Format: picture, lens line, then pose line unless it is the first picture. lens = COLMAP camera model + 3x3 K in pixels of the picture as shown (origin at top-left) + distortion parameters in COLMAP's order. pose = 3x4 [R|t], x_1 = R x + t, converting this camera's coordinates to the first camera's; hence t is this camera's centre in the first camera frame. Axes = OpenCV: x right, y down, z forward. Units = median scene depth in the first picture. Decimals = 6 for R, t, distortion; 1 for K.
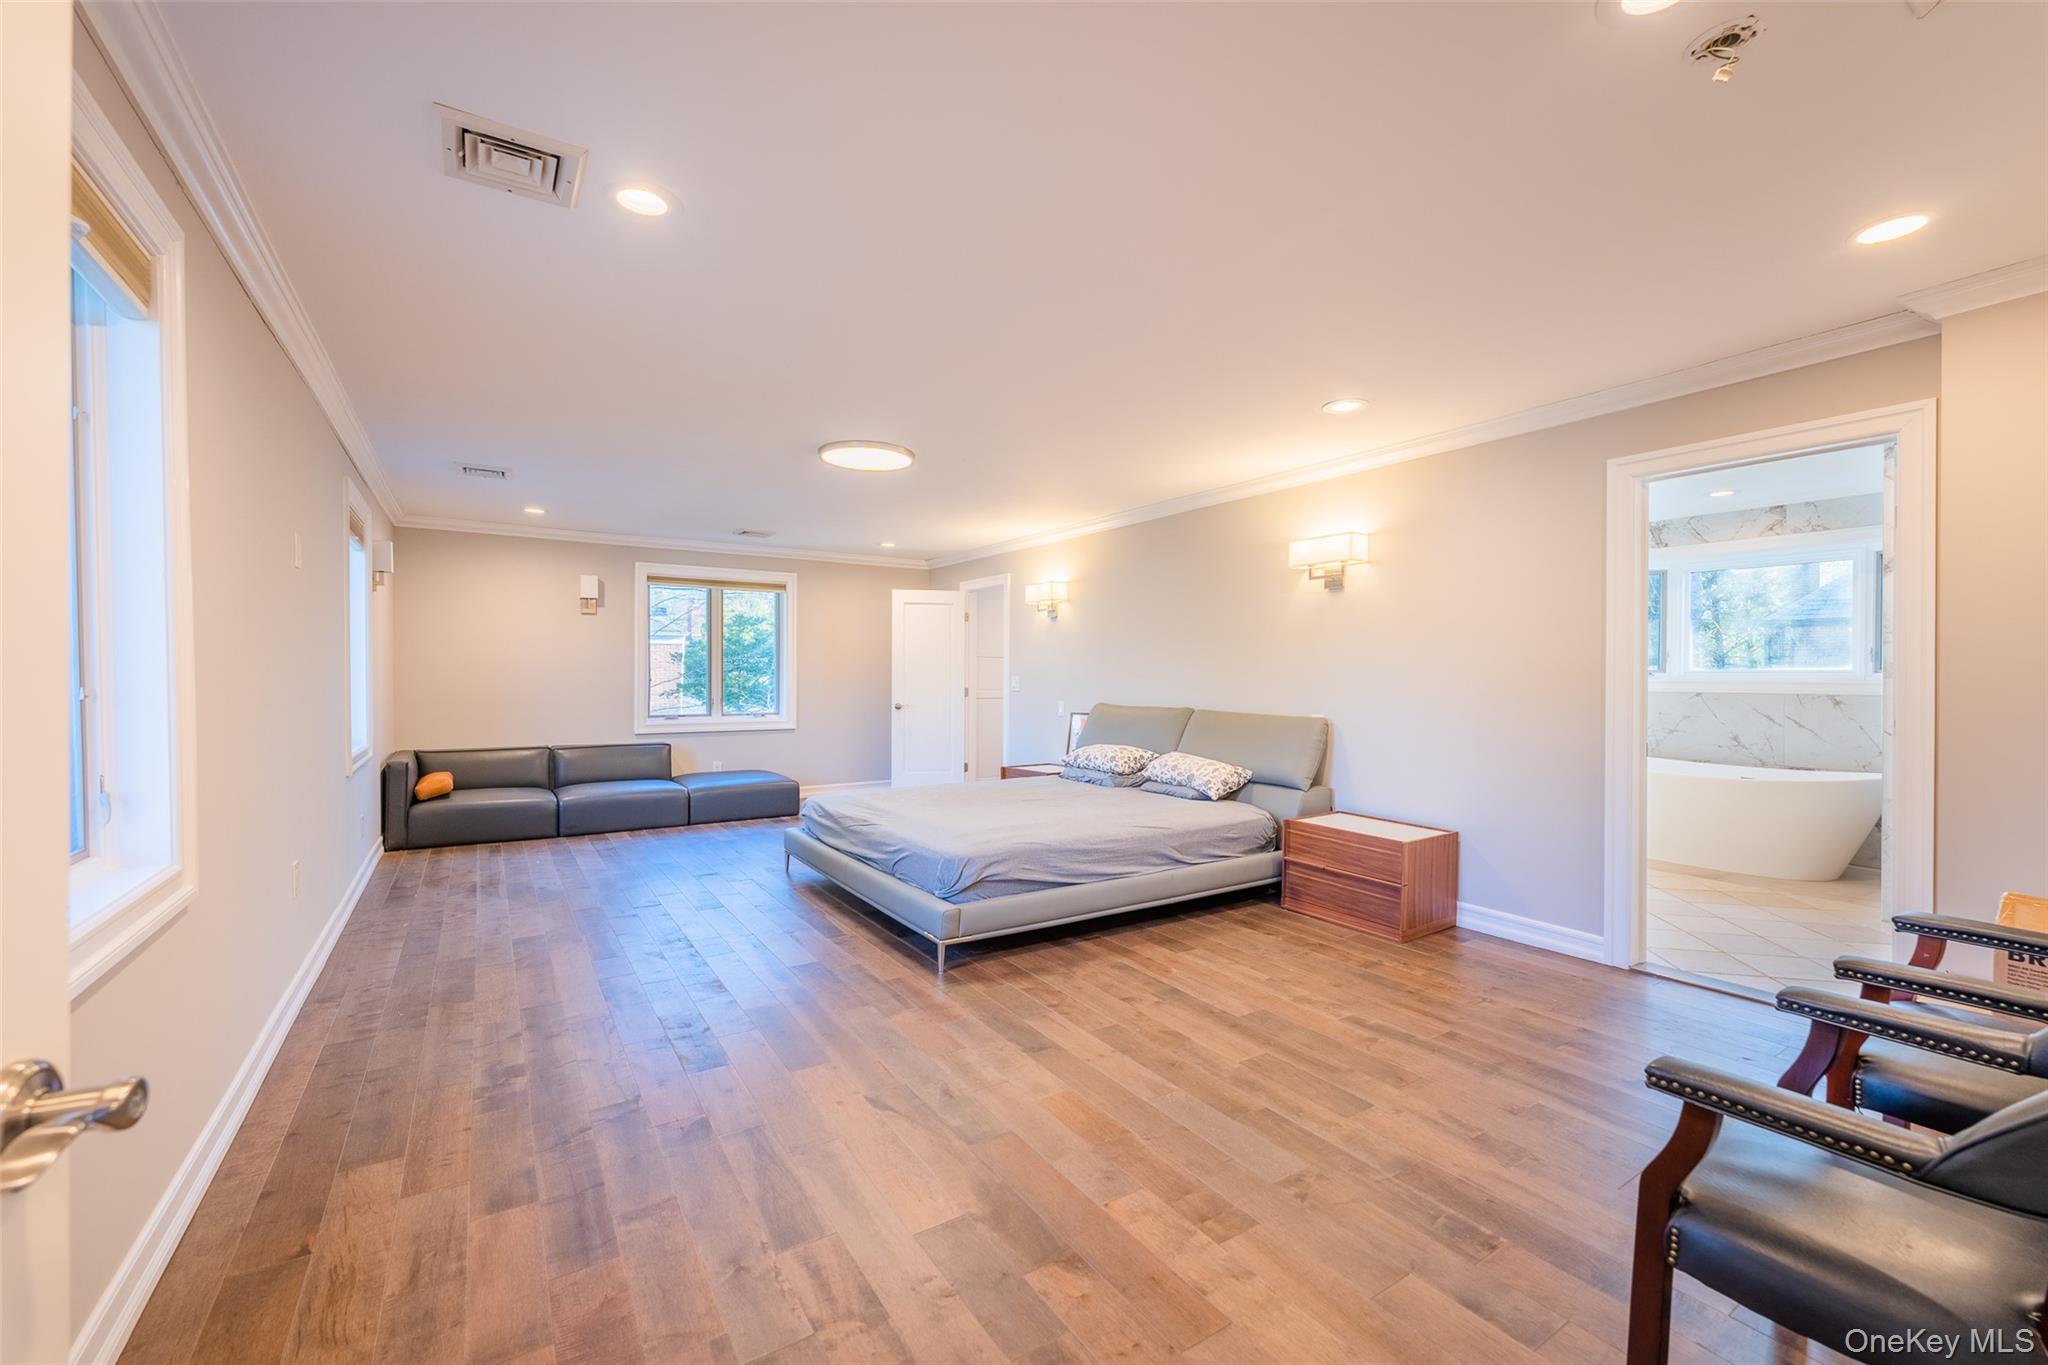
lens RADIAL K [[822.4, 0, 1024.4], [0, 822.4, 677.4], [0, 0, 1]] dist [-0.000308, -0.000051]
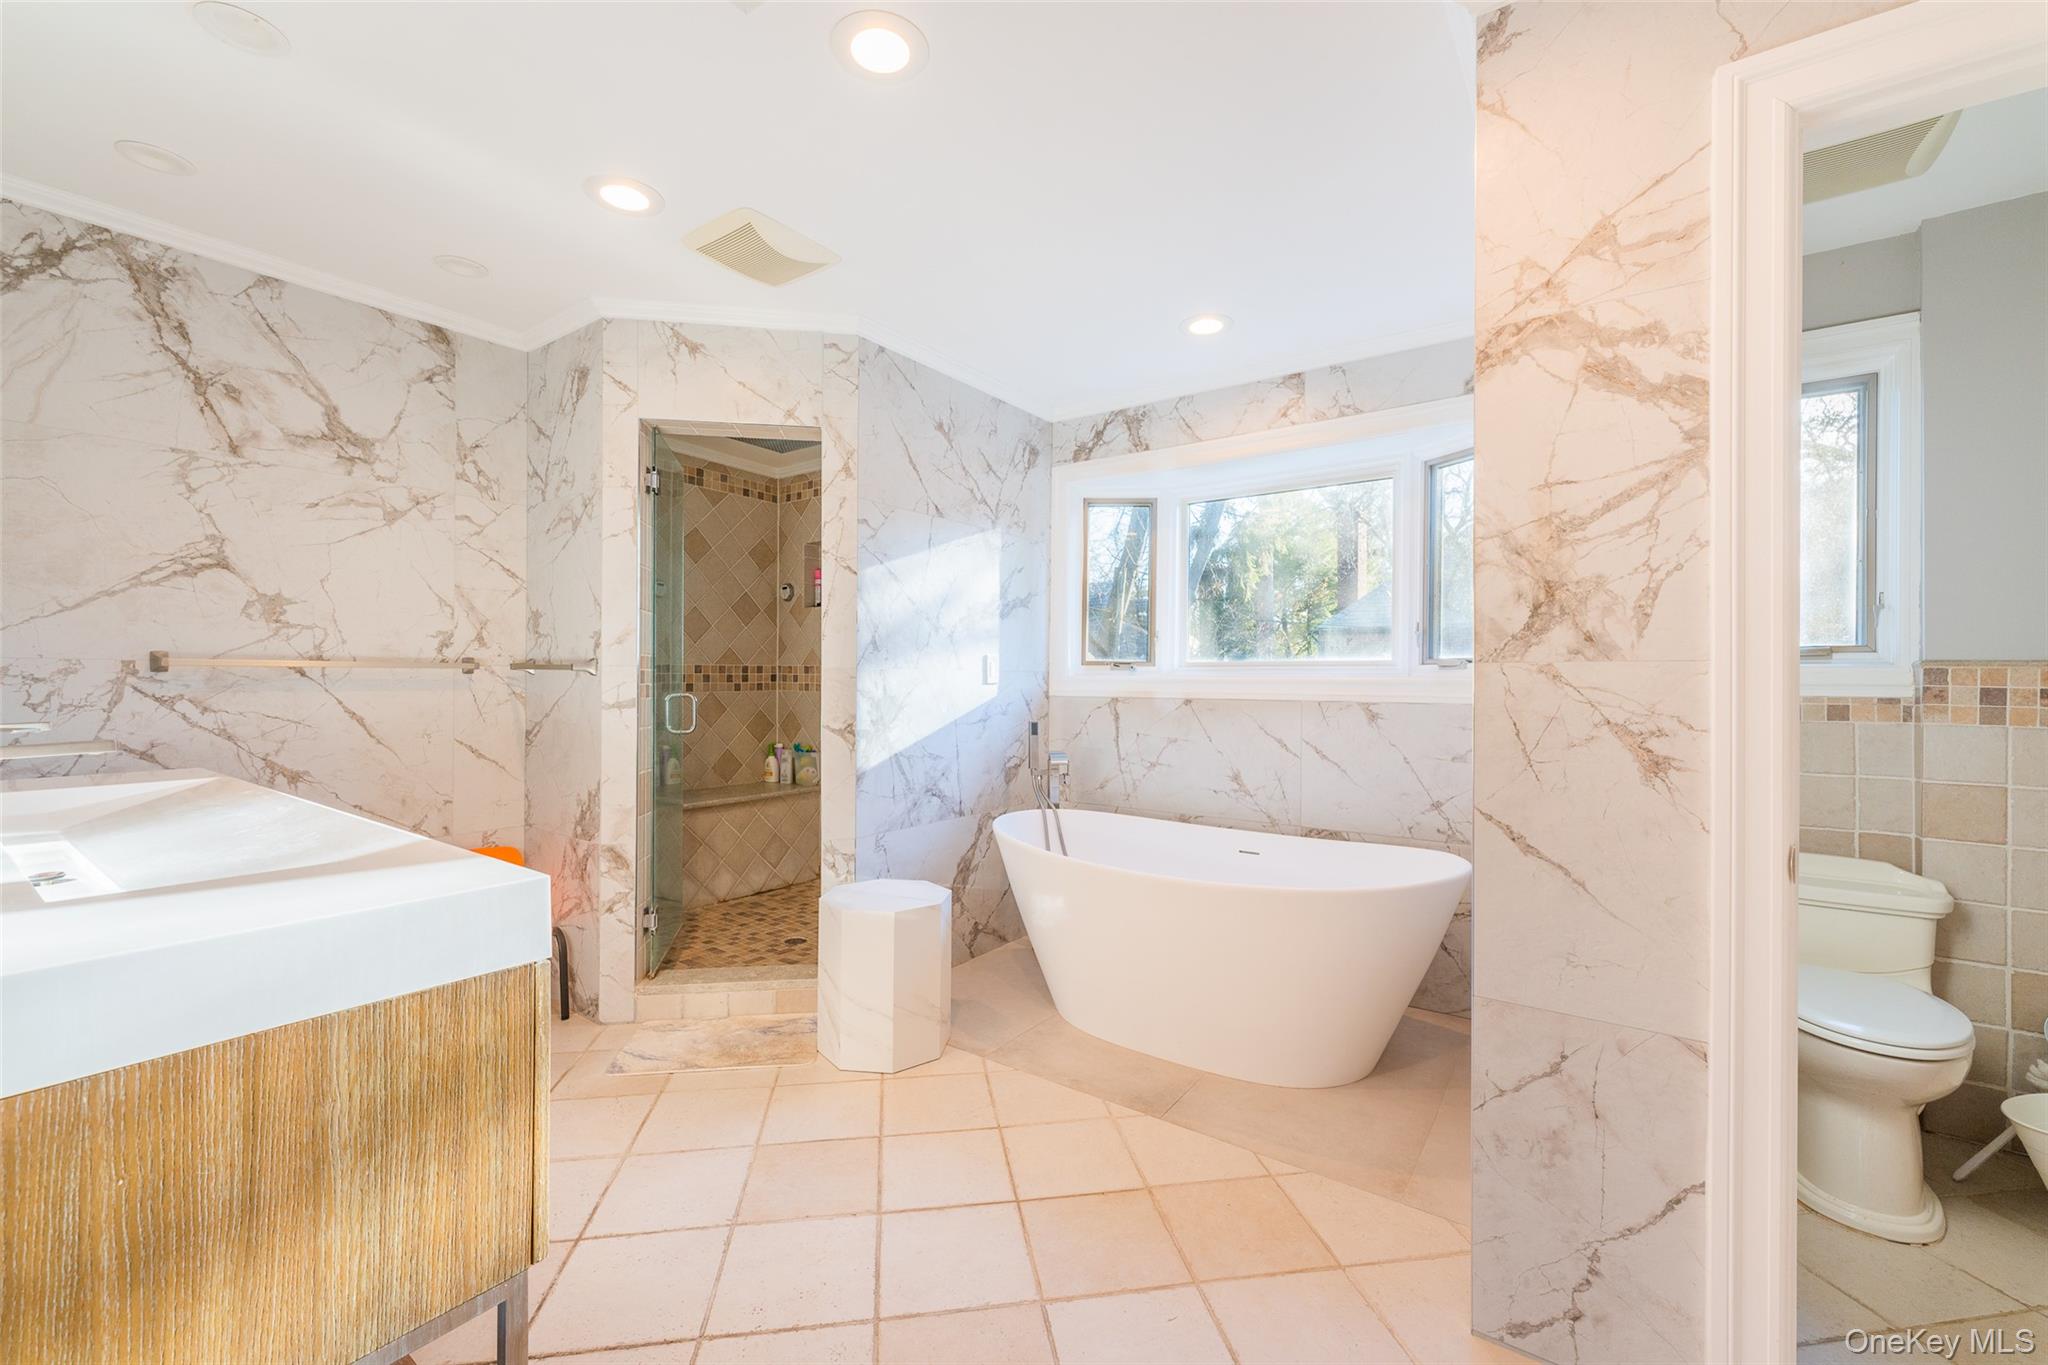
lens RADIAL K [[822.4, 0, 1024.1], [0, 822.4, 680.0], [0, 0, 1]] dist [-0.000308, -0.000051]
pose [[0.936655, 0.007686, 0.350169, 0.543540], [-0.007727, 0.999969, -0.001281, 0.007449], [-0.350169, -0.001505, 0.936685, 0.530713]]
